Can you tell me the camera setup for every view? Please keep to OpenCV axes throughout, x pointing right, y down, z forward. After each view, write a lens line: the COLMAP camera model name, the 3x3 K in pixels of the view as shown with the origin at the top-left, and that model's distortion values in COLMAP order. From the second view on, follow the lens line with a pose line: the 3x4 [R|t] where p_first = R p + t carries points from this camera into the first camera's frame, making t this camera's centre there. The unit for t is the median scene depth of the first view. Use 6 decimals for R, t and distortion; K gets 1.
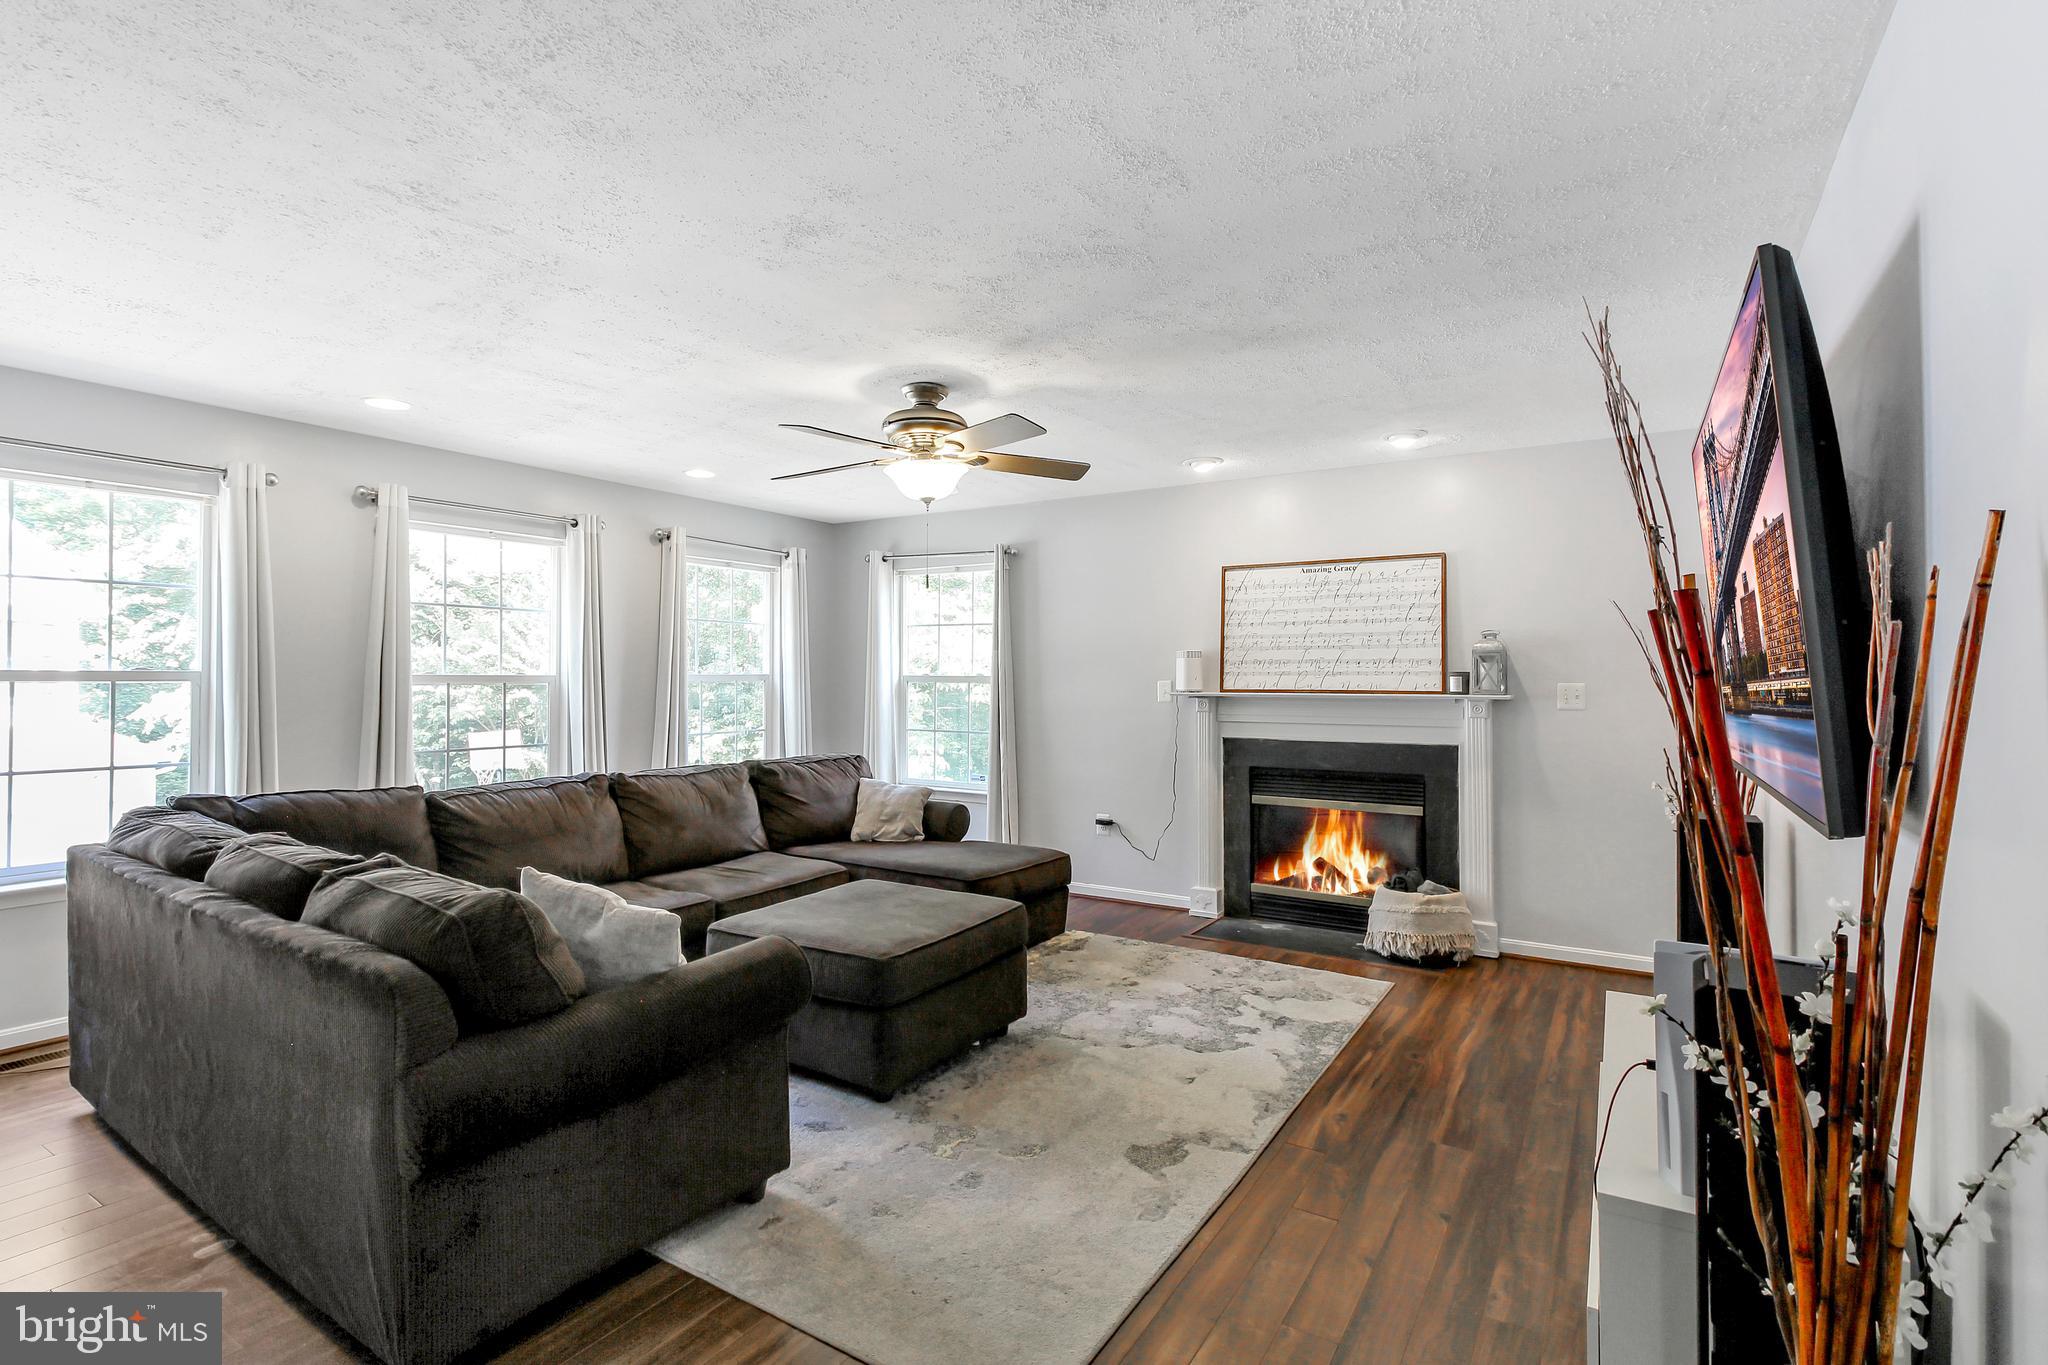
lens RADIAL K [[956.4, 0, 1015.8], [0, 956.4, 683.6], [0, 0, 1]] dist [0.010984, -0.007875]
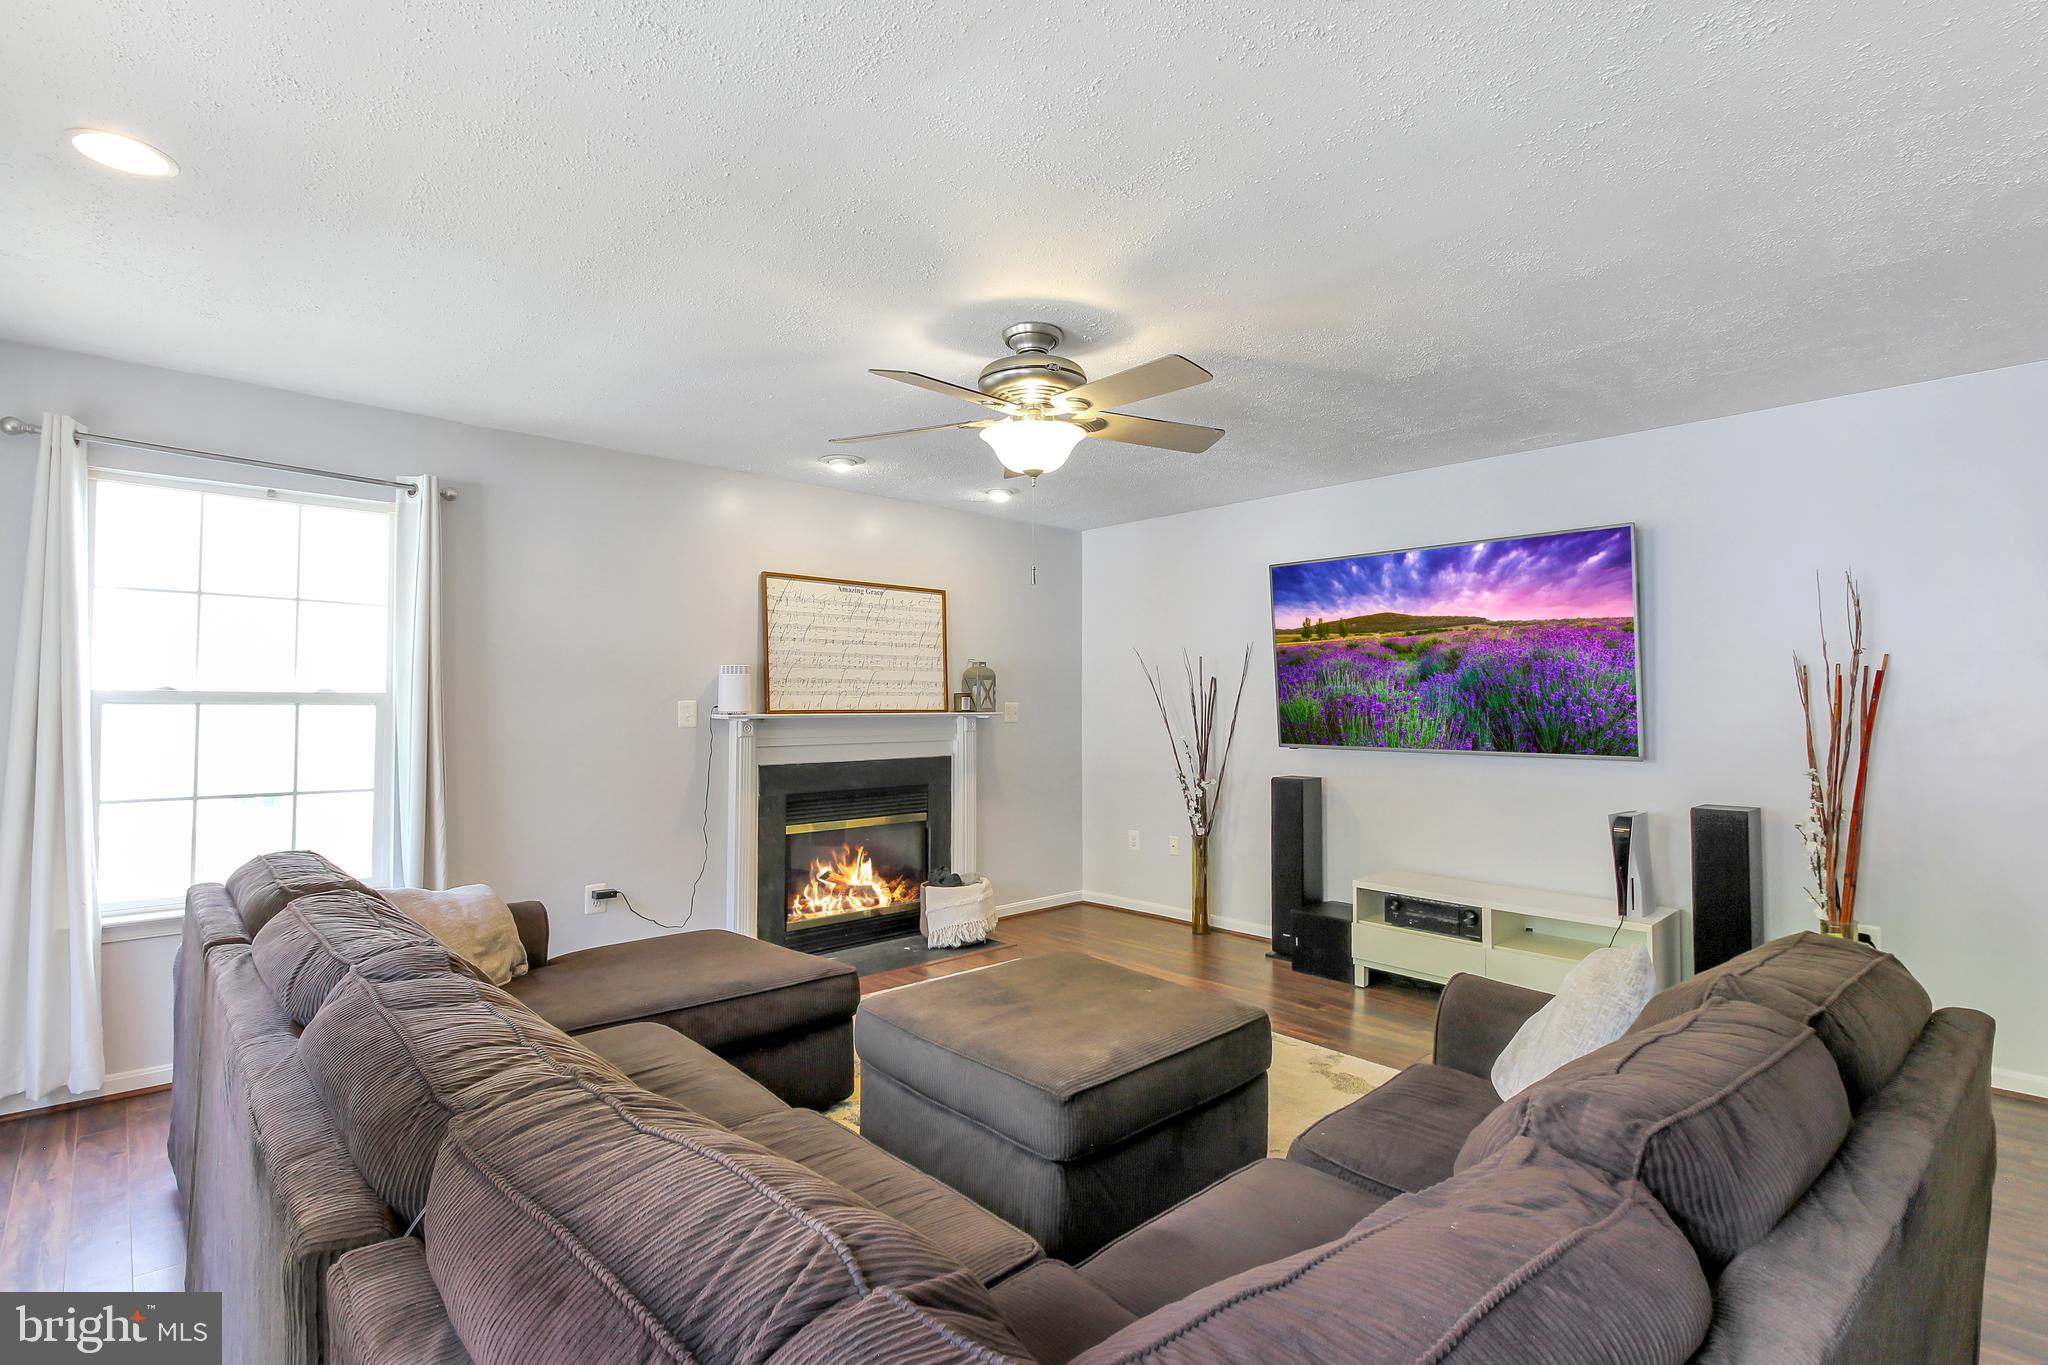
lens RADIAL K [[956.4, 0, 1021.2], [0, 956.4, 686.4], [0, 0, 1]] dist [0.010984, -0.007875]
pose [[0.254716, 0.018015, 0.966848, -0.607134], [0.004794, 0.999791, -0.019892, 0.002934], [-0.967004, 0.009702, 0.254576, 0.573503]]
